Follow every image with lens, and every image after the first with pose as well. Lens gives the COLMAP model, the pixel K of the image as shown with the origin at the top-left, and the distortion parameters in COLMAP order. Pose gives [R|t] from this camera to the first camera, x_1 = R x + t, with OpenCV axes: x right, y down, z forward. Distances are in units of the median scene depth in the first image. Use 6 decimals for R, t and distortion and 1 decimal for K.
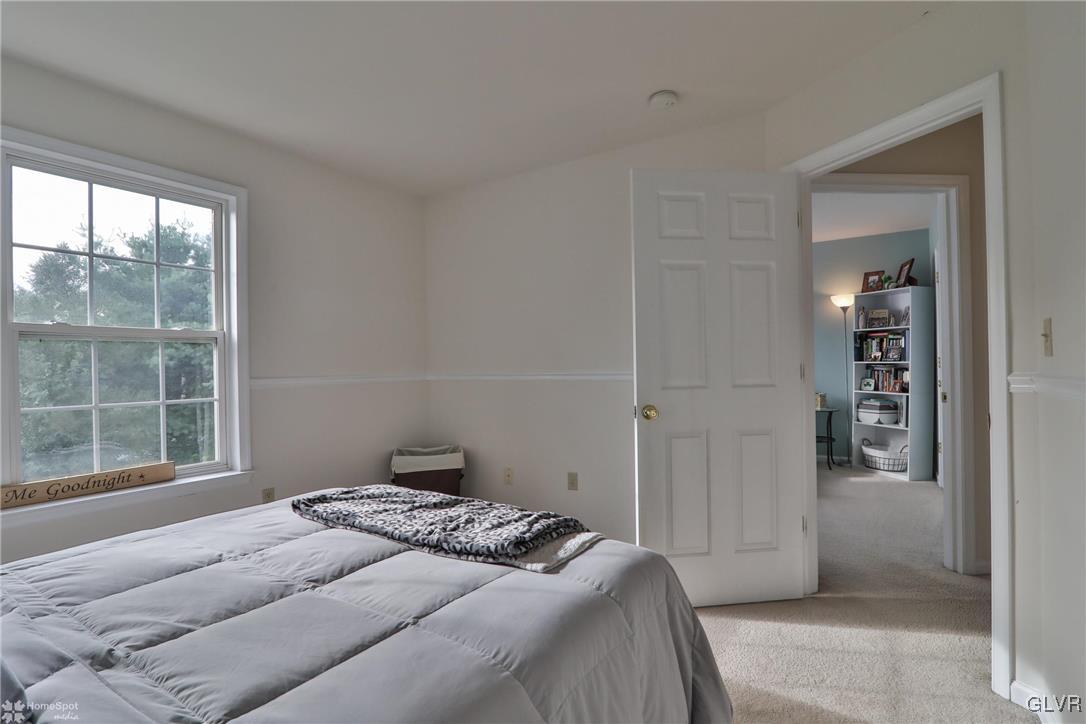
lens RADIAL K [[528.4, 0, 543.0], [0, 528.4, 362.0], [0, 0, 1]] dist [-0.020750, 0.001031]
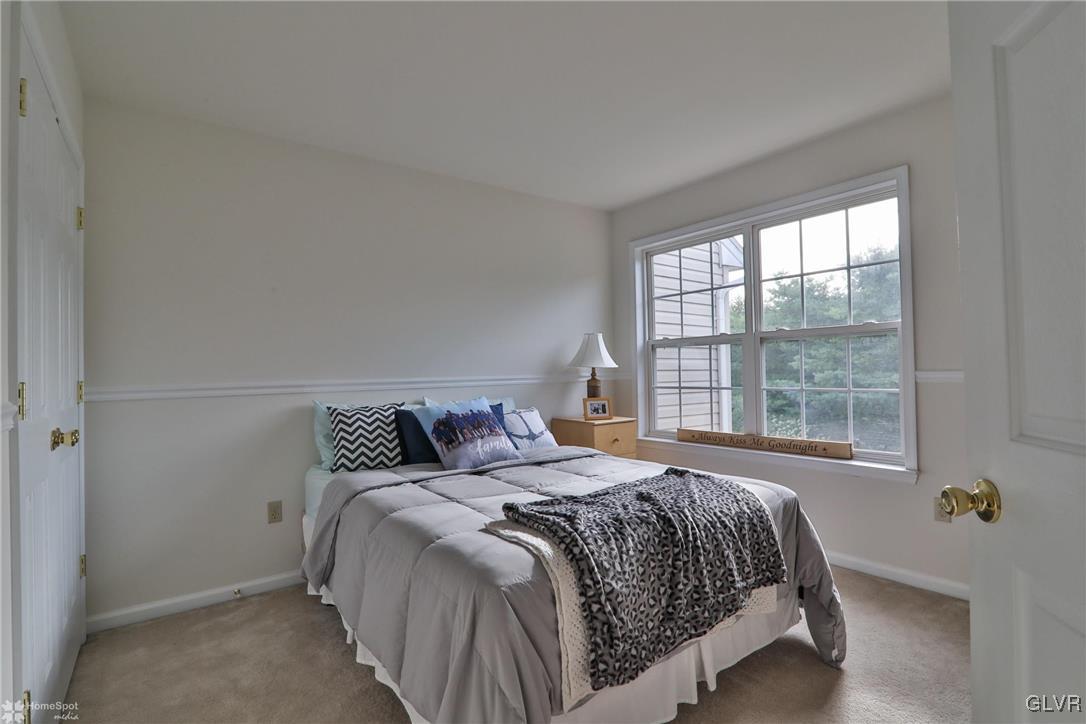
lens RADIAL K [[528.4, 0, 543.0], [0, 528.4, 362.0], [0, 0, 1]] dist [-0.020750, 0.001031]
pose [[-0.346260, 0.011125, -0.938073, 1.082818], [0.026699, 0.999642, 0.002001, -0.007102], [0.937759, -0.024353, -0.346432, 1.481814]]
